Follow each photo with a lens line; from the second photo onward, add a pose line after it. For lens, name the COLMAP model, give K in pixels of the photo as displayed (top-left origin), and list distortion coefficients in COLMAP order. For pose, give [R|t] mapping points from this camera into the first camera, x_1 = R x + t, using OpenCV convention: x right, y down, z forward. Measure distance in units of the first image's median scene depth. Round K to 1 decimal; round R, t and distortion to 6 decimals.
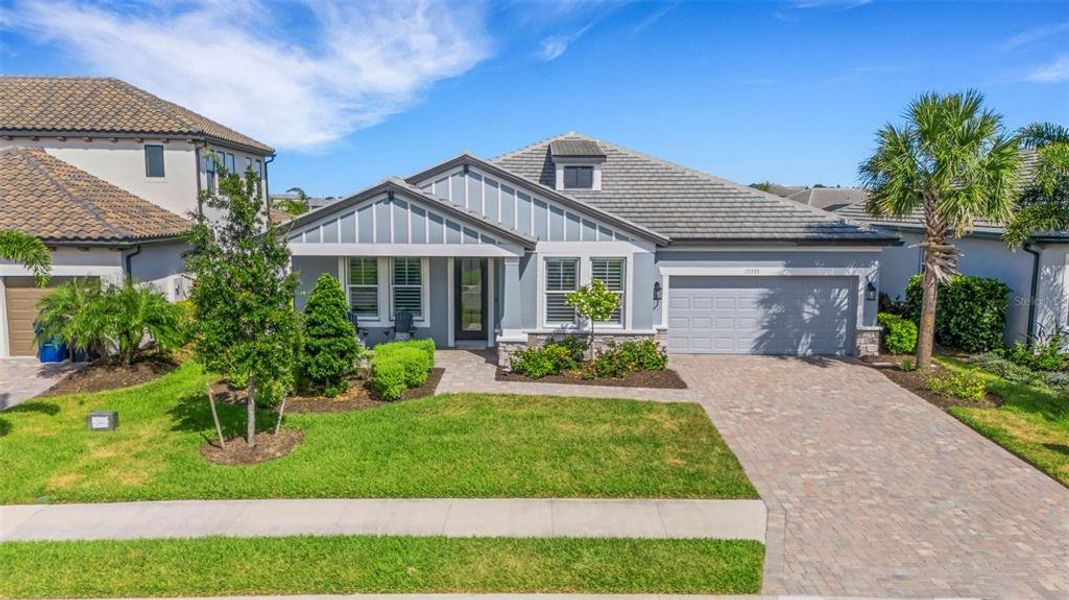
lens RADIAL K [[787.6, 0, 534.5], [0, 787.6, 300.0], [0, 0, 1]] dist [0.074361, -0.069229]
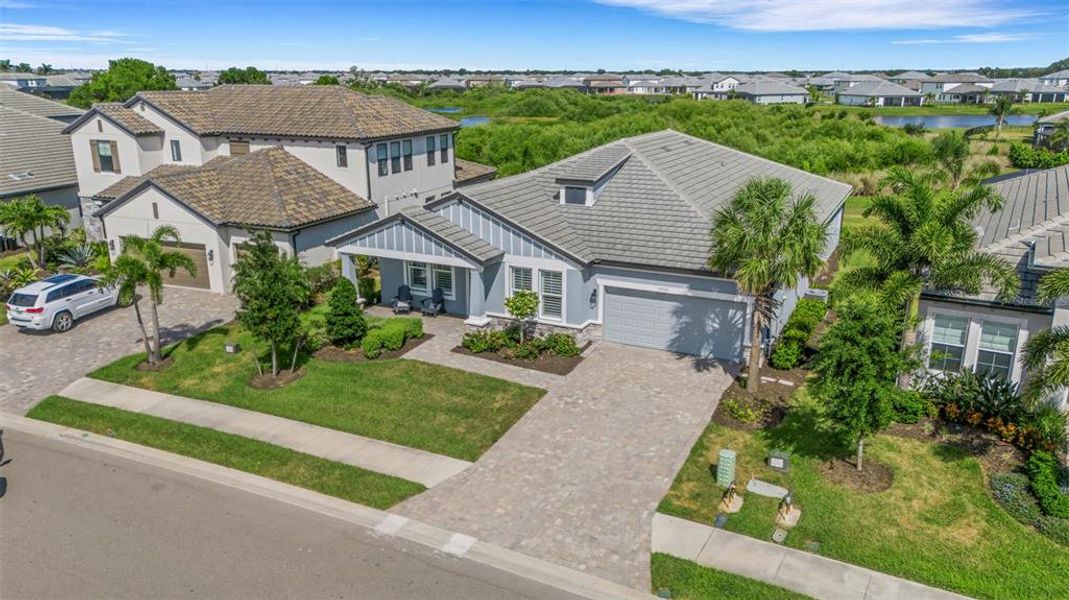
lens RADIAL K [[787.6, 0, 534.5], [0, 787.6, 300.0], [0, 0, 1]] dist [0.074361, -0.069229]
pose [[0.898155, 0.118982, -0.423273, 0.657388], [-0.050817, 0.984328, 0.168866, -0.234441], [0.436732, -0.130159, 0.890126, -0.244864]]
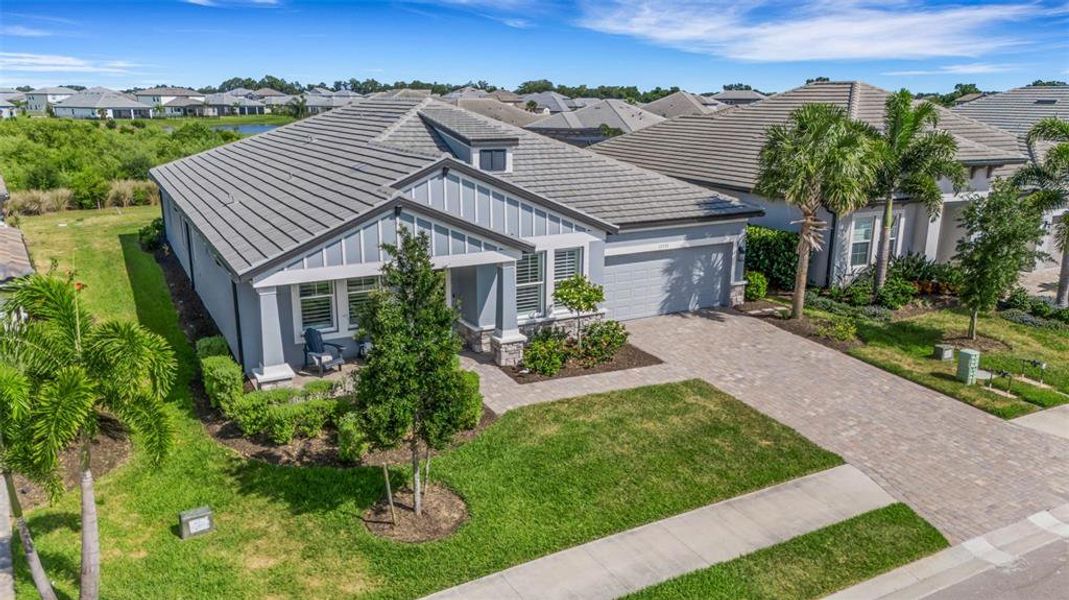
lens RADIAL K [[787.6, 0, 534.5], [0, 787.6, 300.0], [0, 0, 1]] dist [0.074361, -0.069229]
pose [[0.874570, -0.120723, 0.469631, -0.458592], [0.056943, 0.987381, 0.147773, -0.145125], [-0.481544, -0.102495, 0.870408, 0.082992]]
